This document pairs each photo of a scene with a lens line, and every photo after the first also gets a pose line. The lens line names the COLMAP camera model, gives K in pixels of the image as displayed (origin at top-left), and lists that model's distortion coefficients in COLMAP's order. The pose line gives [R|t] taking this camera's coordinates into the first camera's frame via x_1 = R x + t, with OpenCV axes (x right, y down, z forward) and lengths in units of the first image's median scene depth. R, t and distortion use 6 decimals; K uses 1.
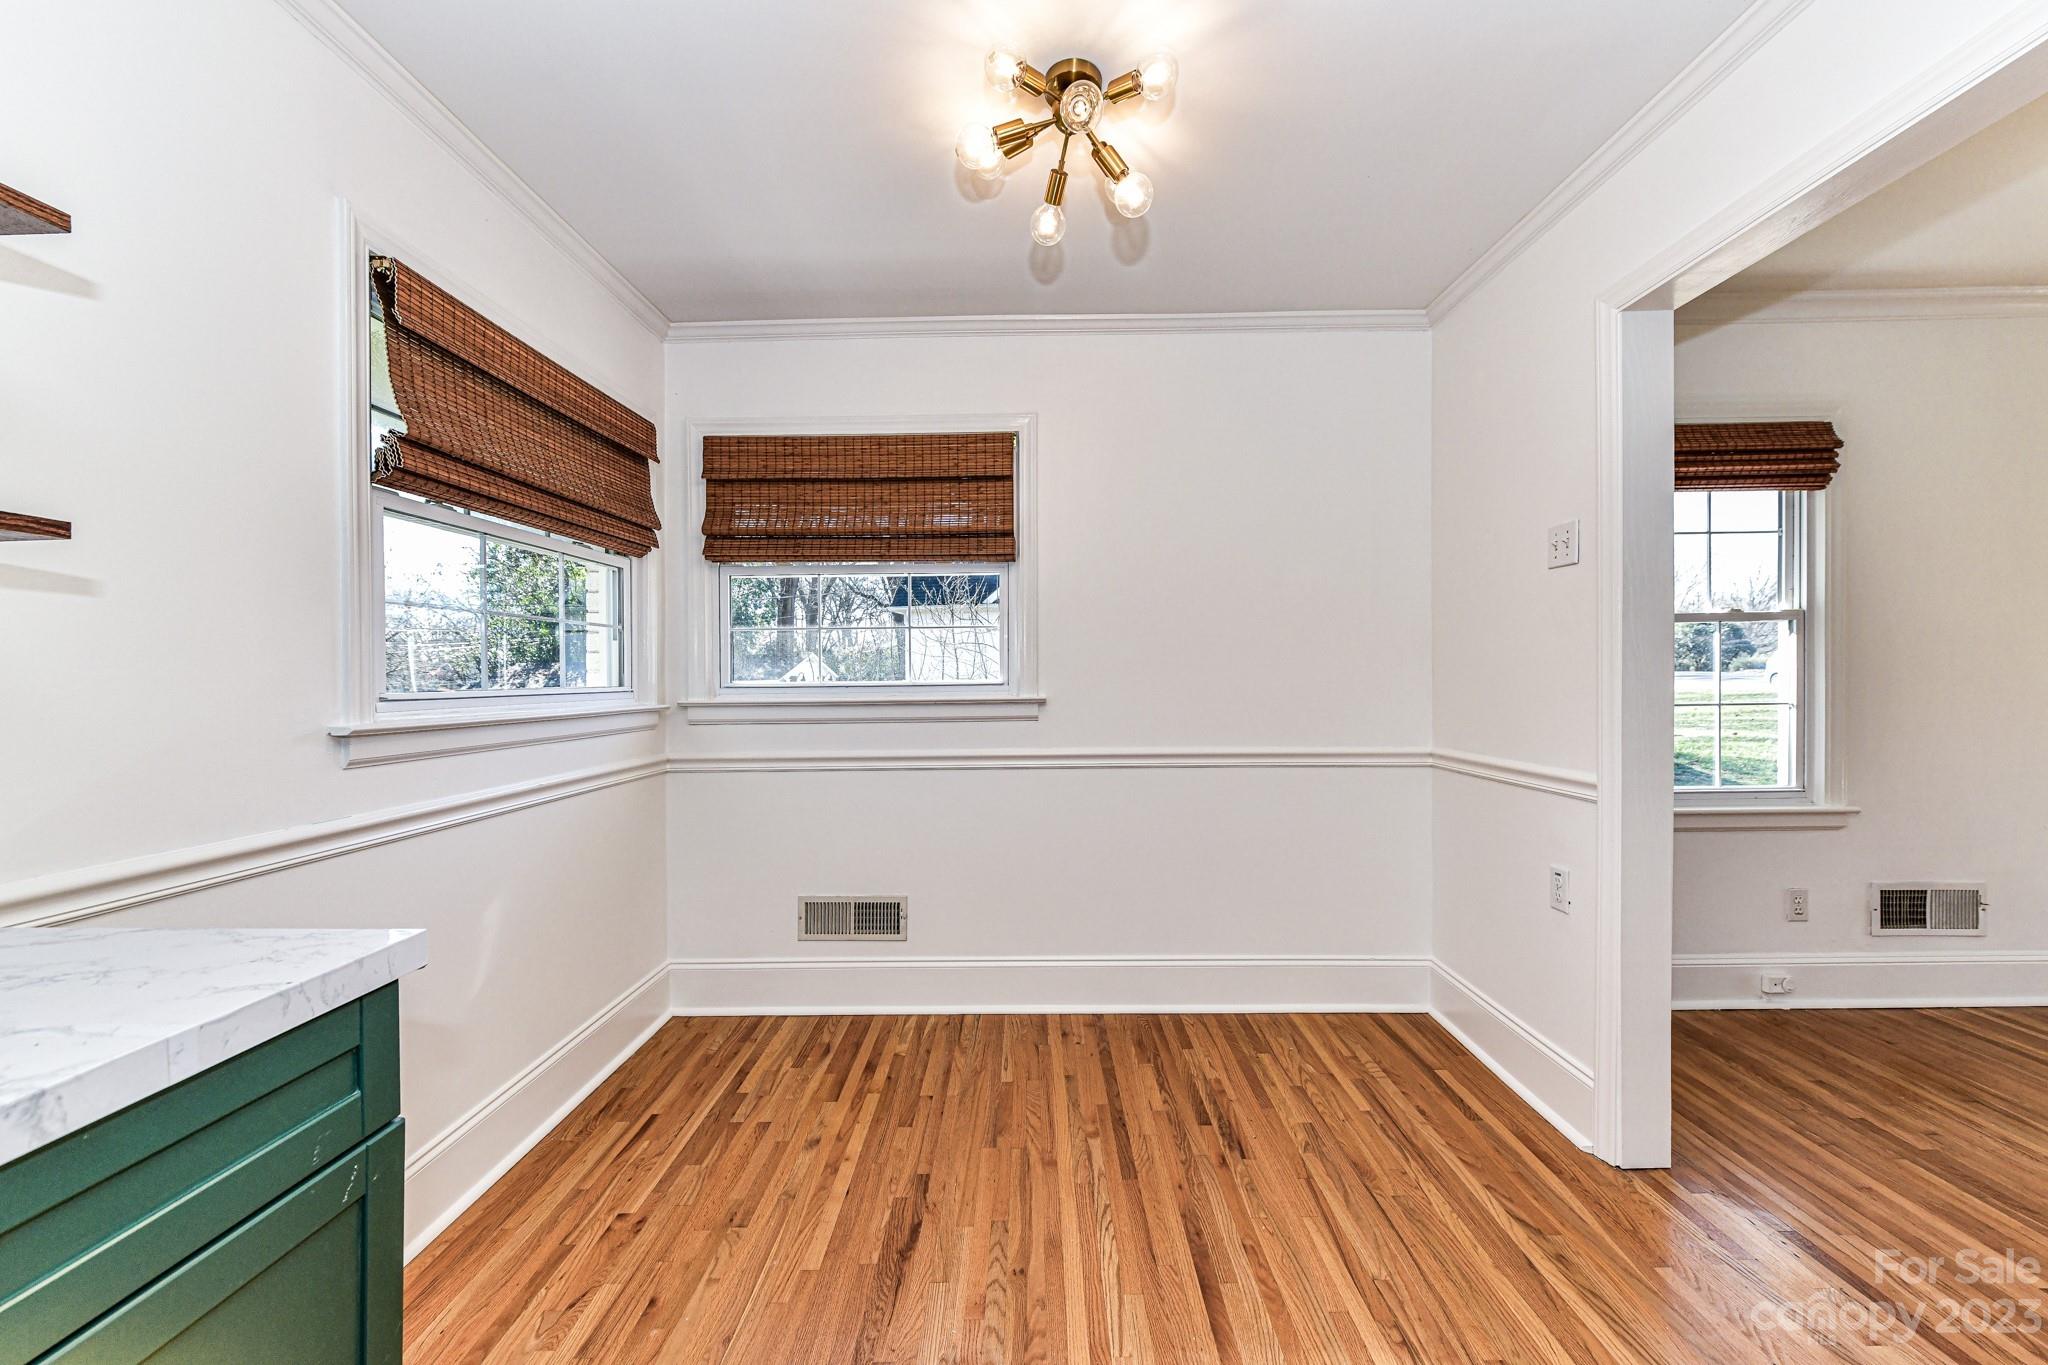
lens RADIAL K [[805.4, 0, 1025.1], [0, 805.4, 702.5], [0, 0, 1]] dist [0.003845, -0.001883]
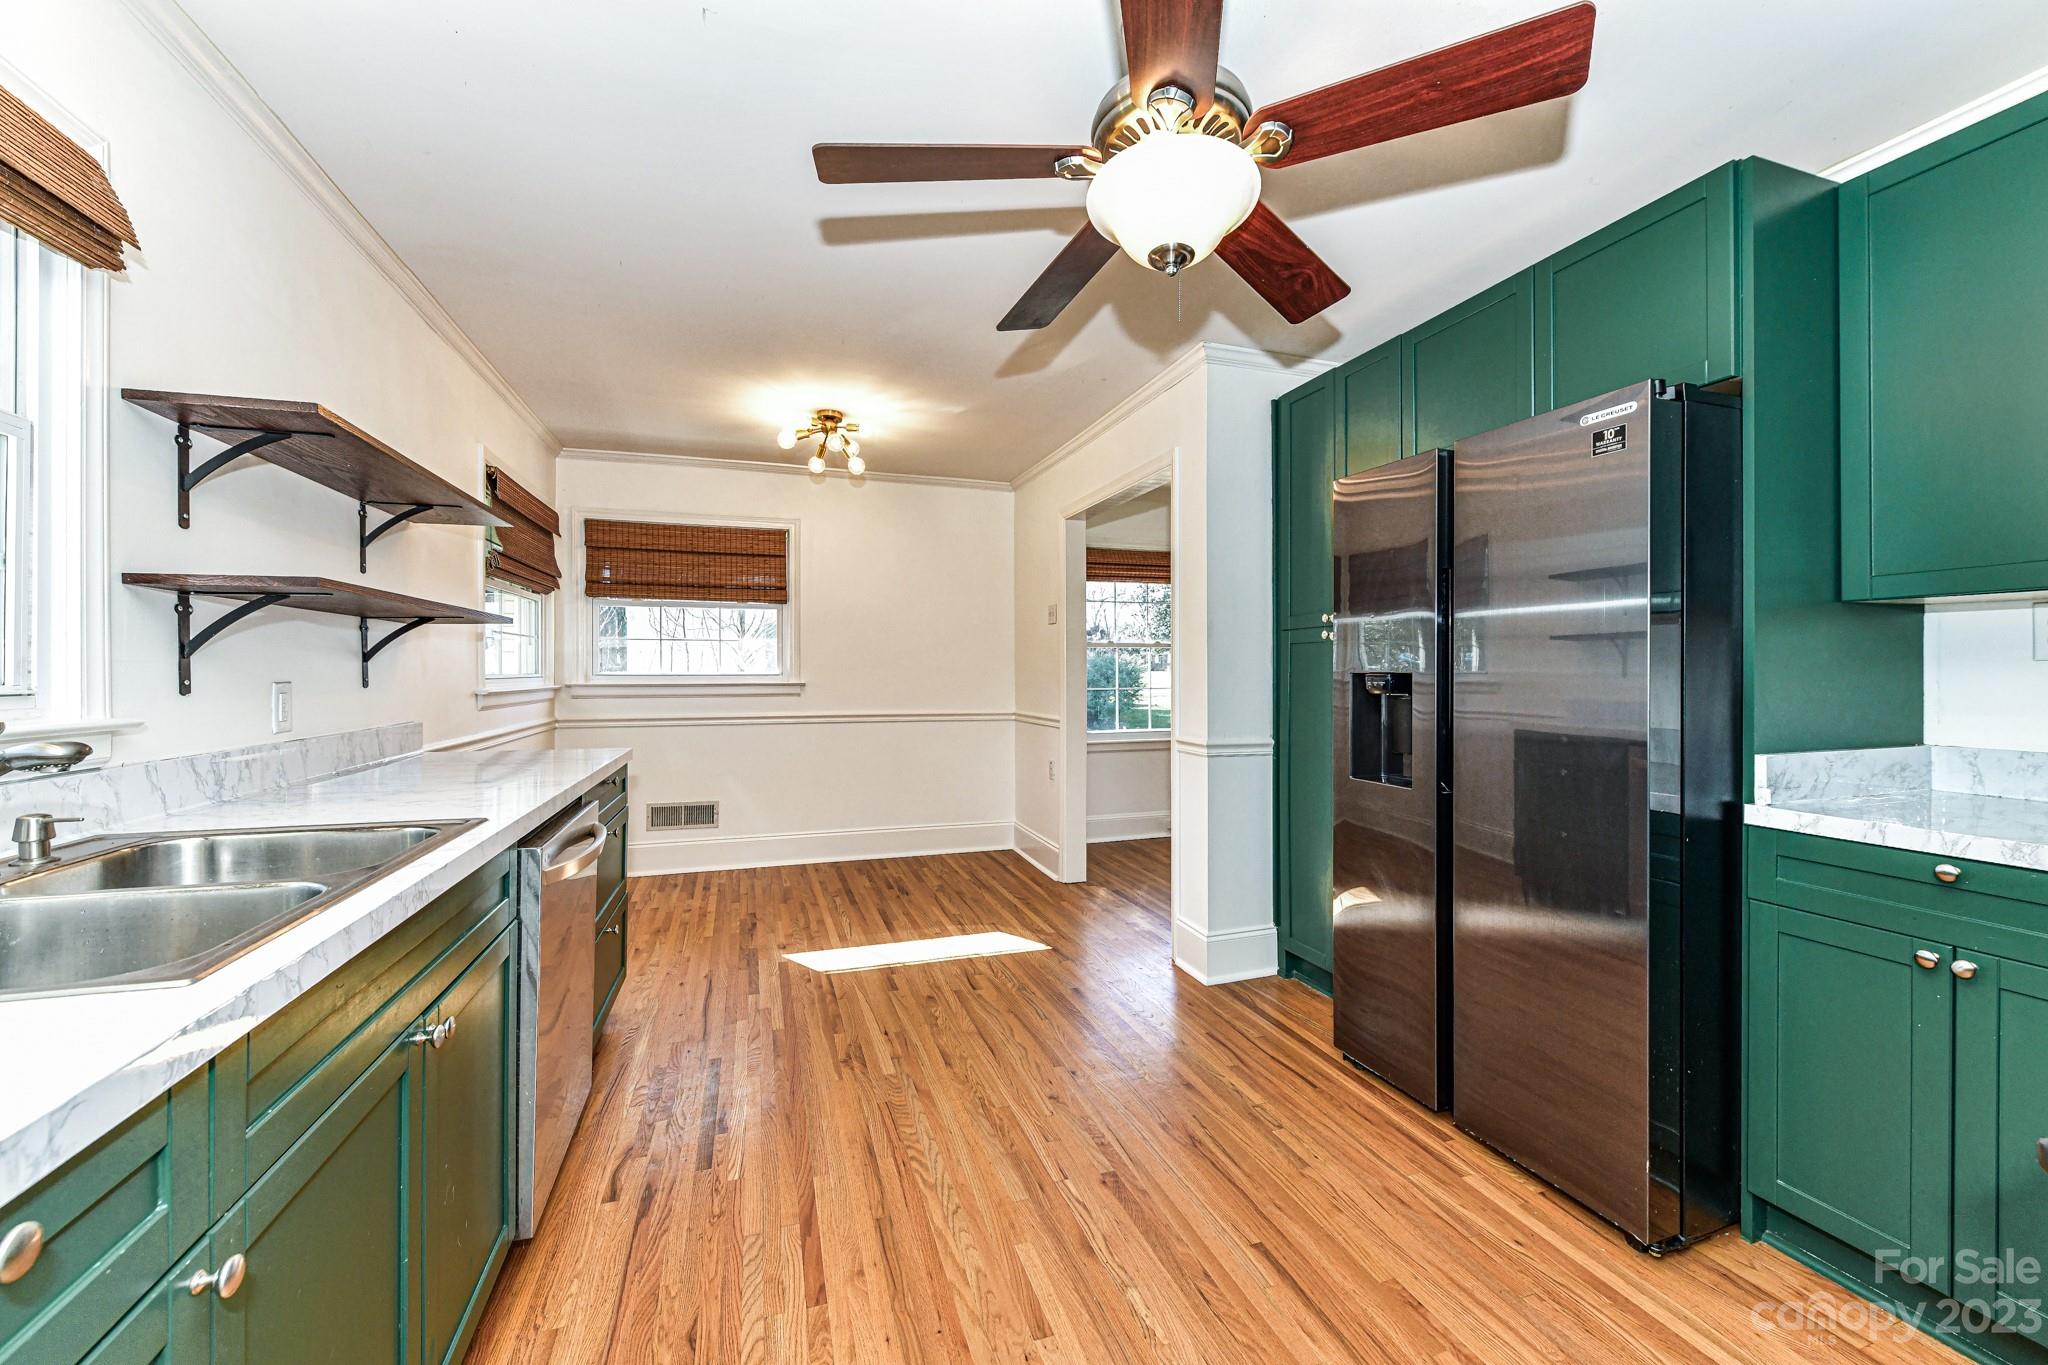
lens RADIAL K [[805.4, 0, 1032.8], [0, 805.4, 681.9], [0, 0, 1]] dist [0.003845, -0.001883]
pose [[0.938492, 0.006312, 0.345242, -0.157491], [0.000552, 0.999804, -0.019778, 0.036630], [-0.345299, 0.018752, 0.938305, -1.112899]]
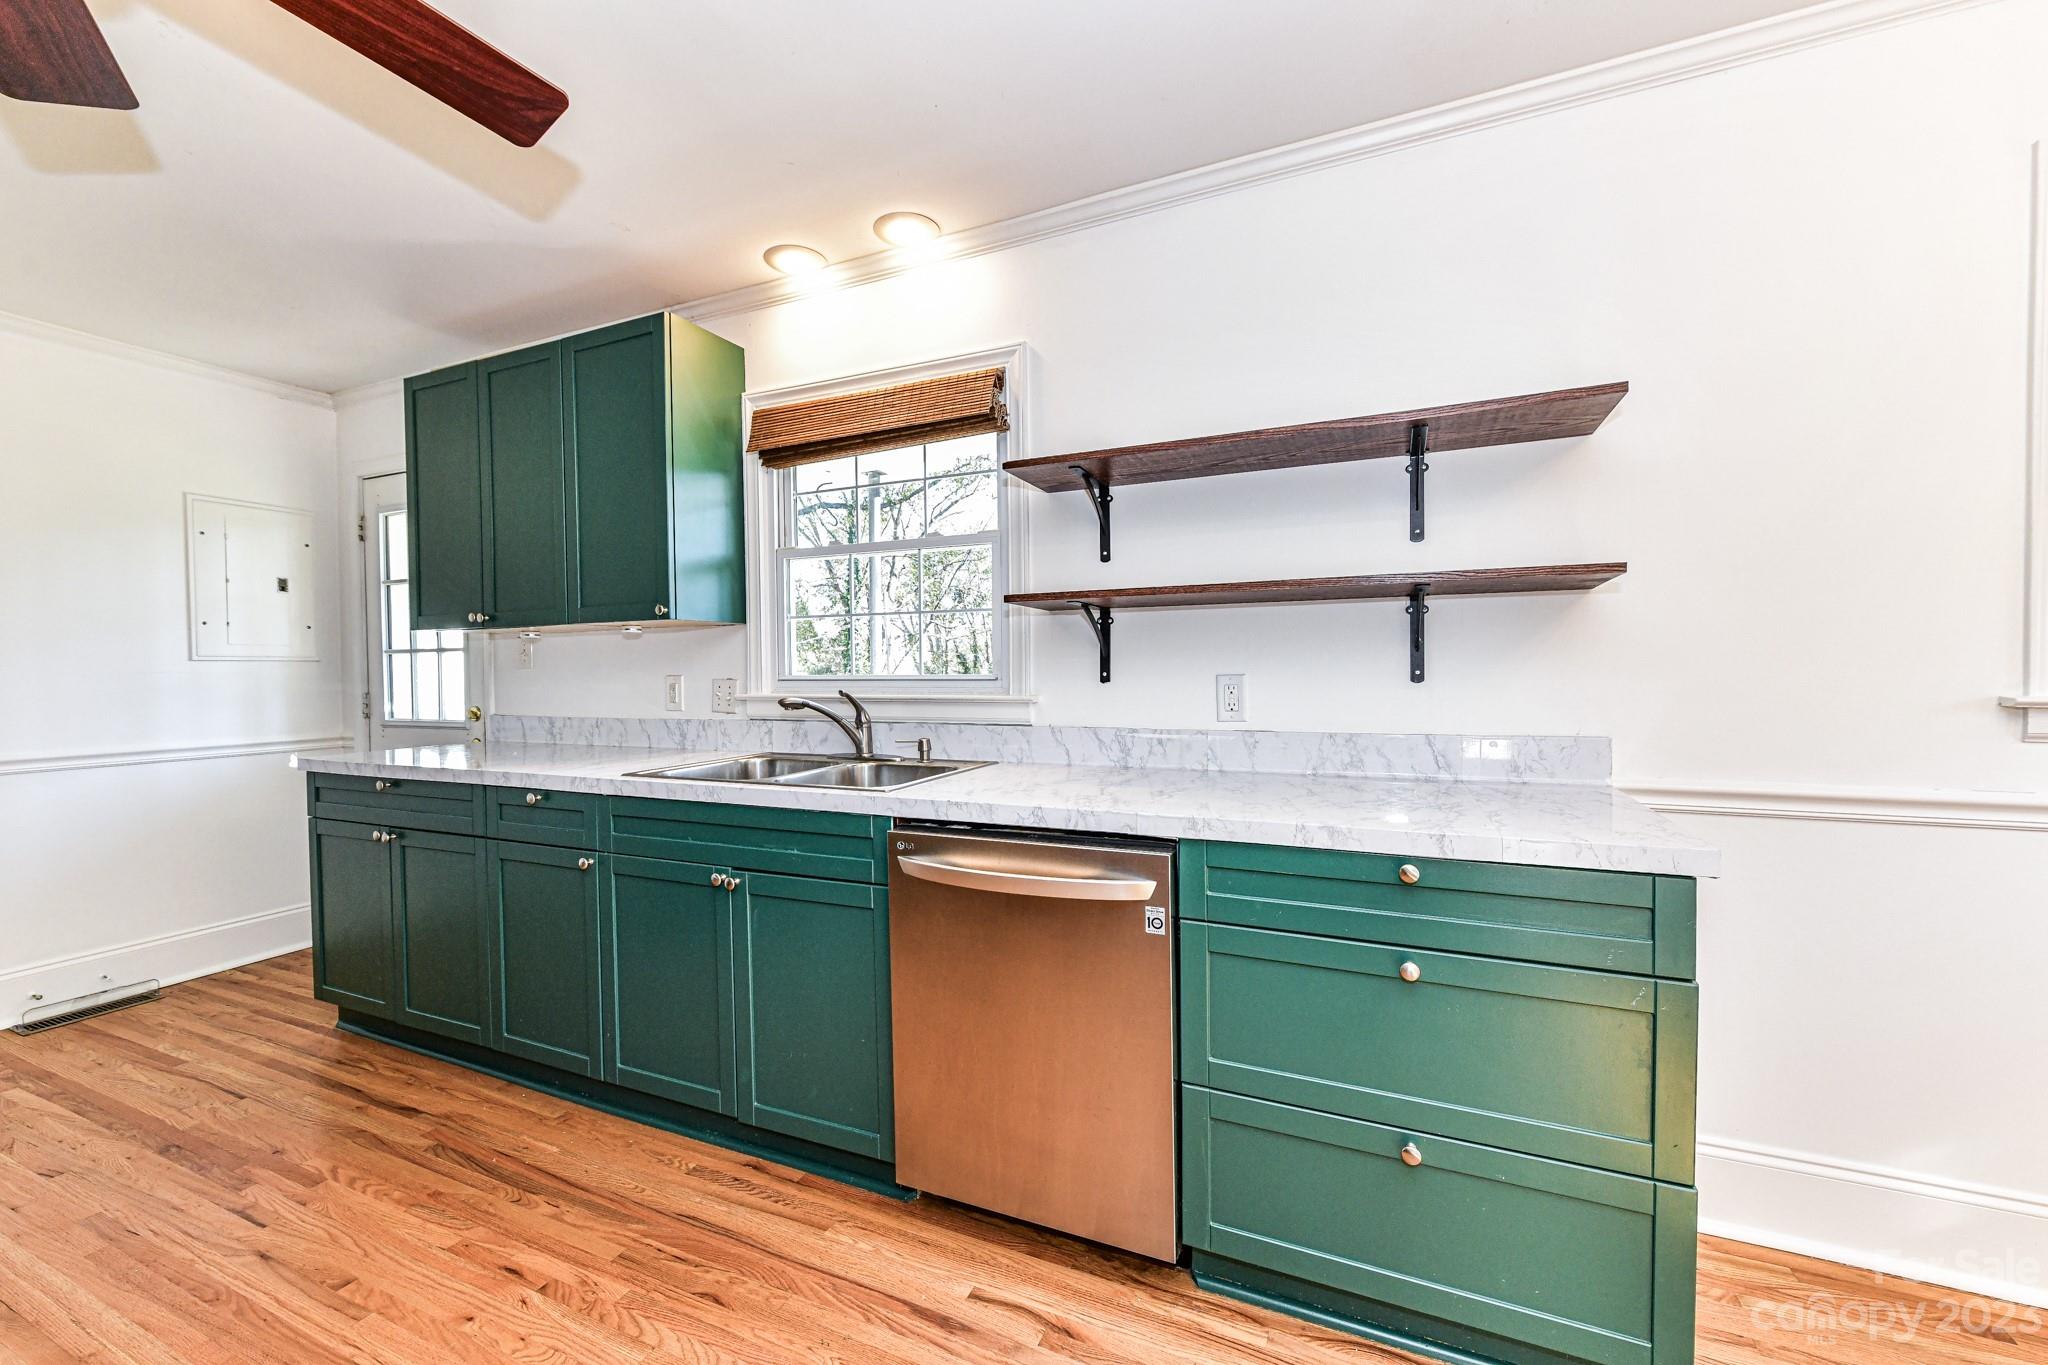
lens RADIAL K [[805.4, 0, 1016.3], [0, 805.4, 687.6], [0, 0, 1]] dist [0.003845, -0.001883]
pose [[-0.382672, 0.036290, -0.923171, 0.370354], [-0.015002, 0.998852, 0.045484, -0.006768], [0.923763, 0.031254, -0.381688, 0.195311]]
